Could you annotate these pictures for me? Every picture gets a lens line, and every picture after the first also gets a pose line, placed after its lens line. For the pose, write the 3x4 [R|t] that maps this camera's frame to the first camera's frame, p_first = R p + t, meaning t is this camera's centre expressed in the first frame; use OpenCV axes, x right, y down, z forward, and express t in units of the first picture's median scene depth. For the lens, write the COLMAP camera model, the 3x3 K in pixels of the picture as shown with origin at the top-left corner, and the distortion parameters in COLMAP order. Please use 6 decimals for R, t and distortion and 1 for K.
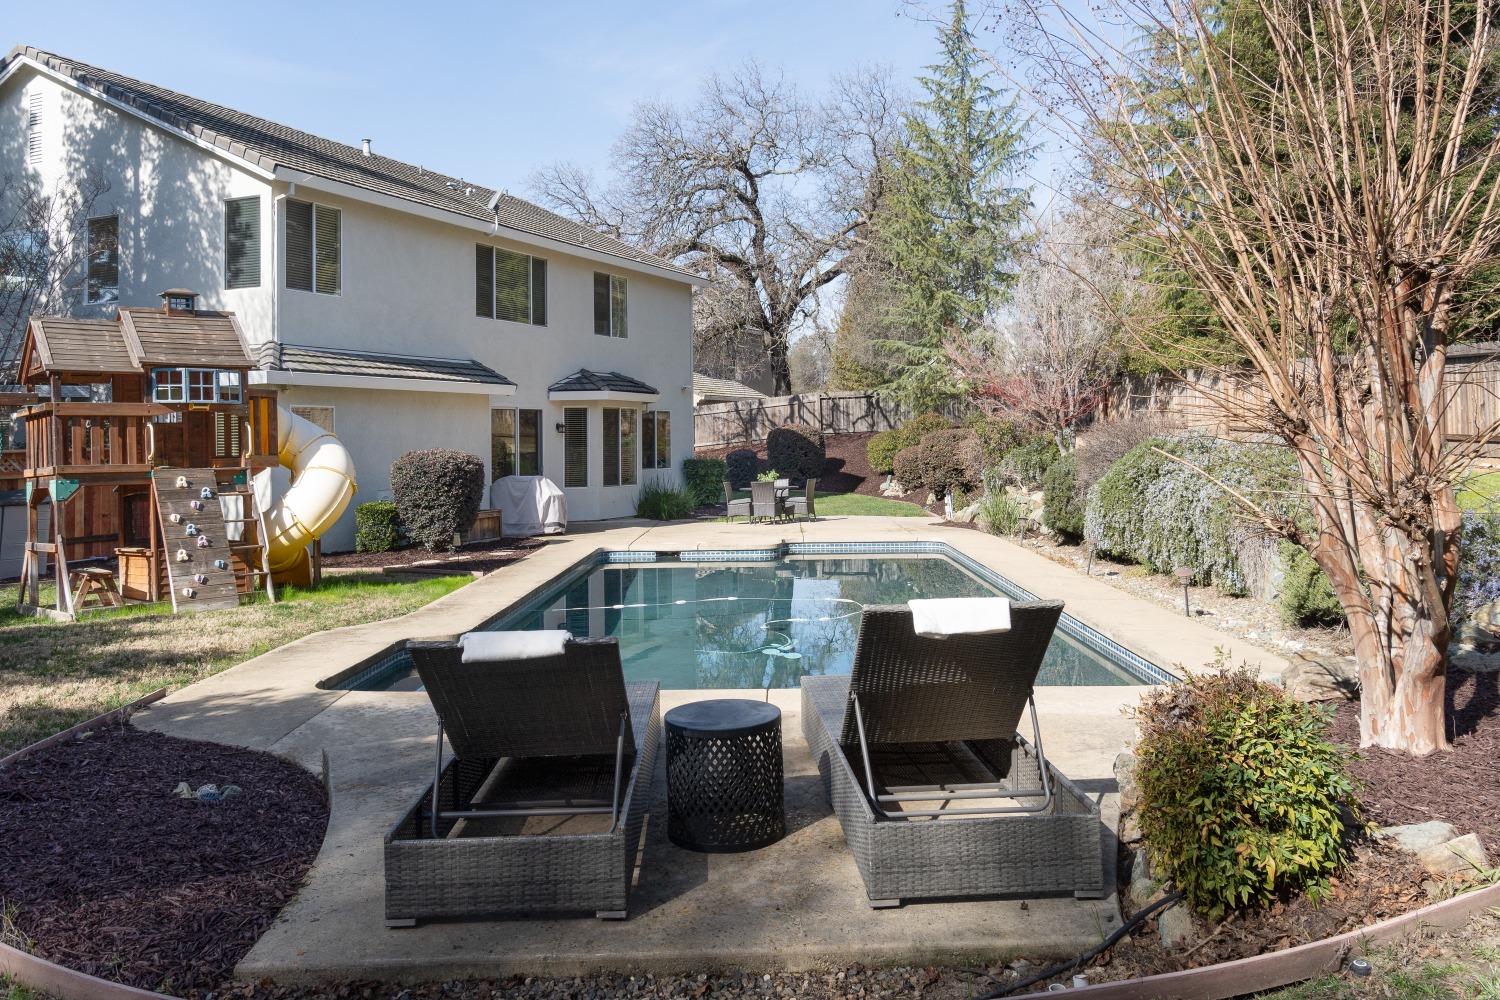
lens RADIAL K [[1120.7, 0, 749.0], [0, 1120.7, 453.6], [0, 0, 1]] dist [-0.059924, -0.001194]
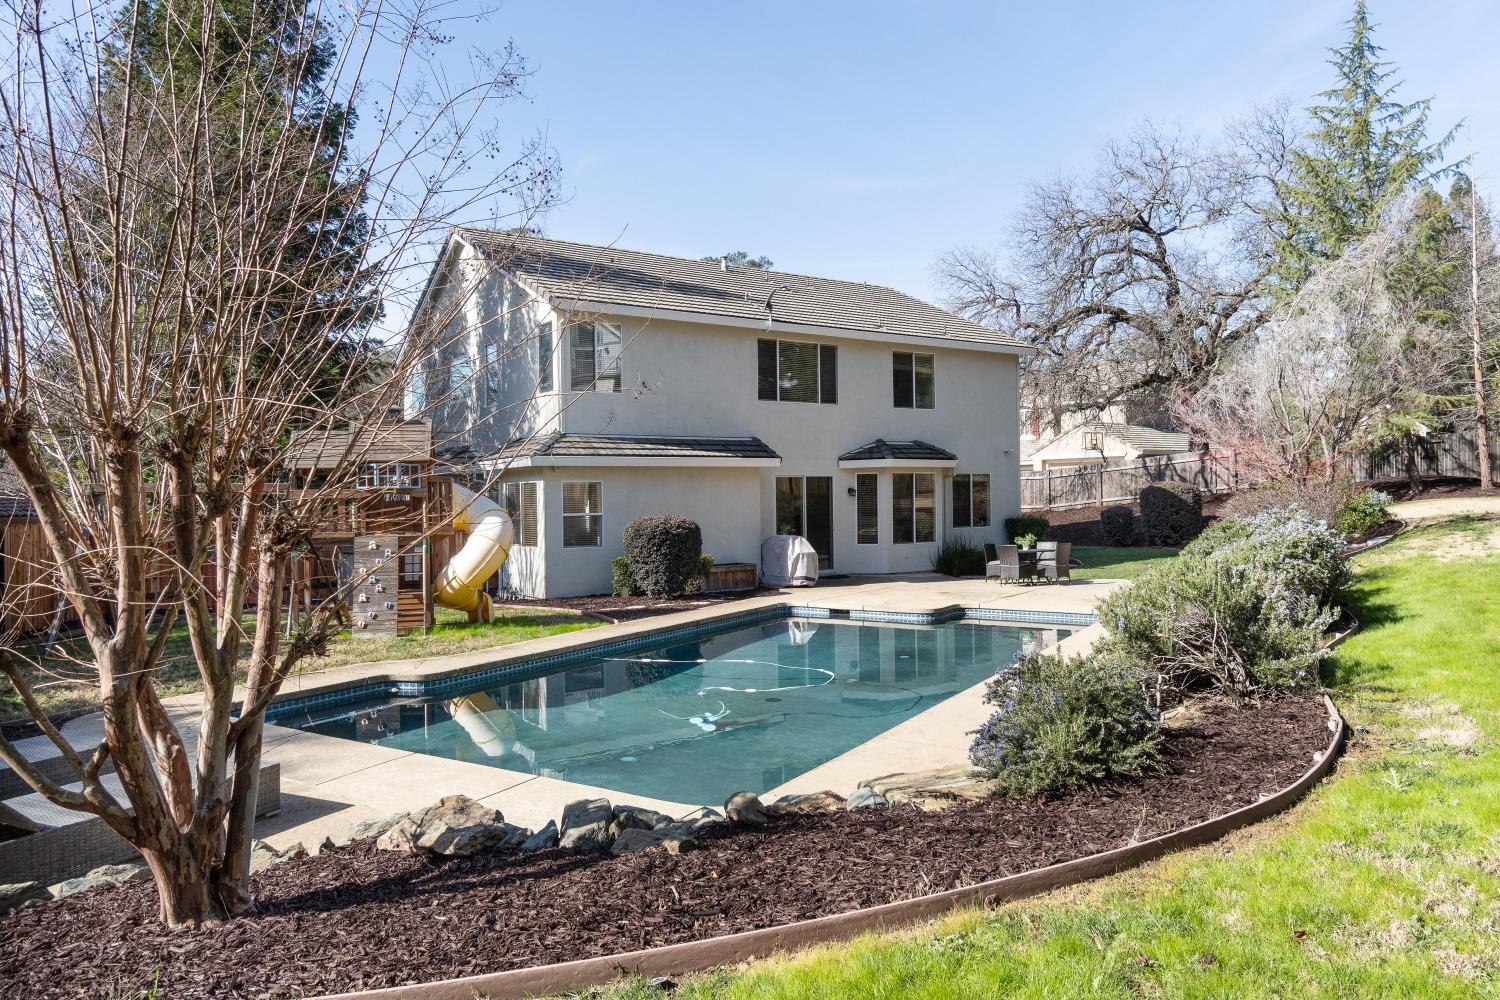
lens RADIAL K [[984.1, 0, 750.0], [0, 984.1, 500.0], [0, 0, 1]] dist [-0.003153, -0.000615]
pose [[0.857120, 0.006521, -0.515076, 0.258717], [-0.004534, 0.999977, 0.005115, -0.019239], [0.515097, -0.002049, 0.857129, 0.082067]]
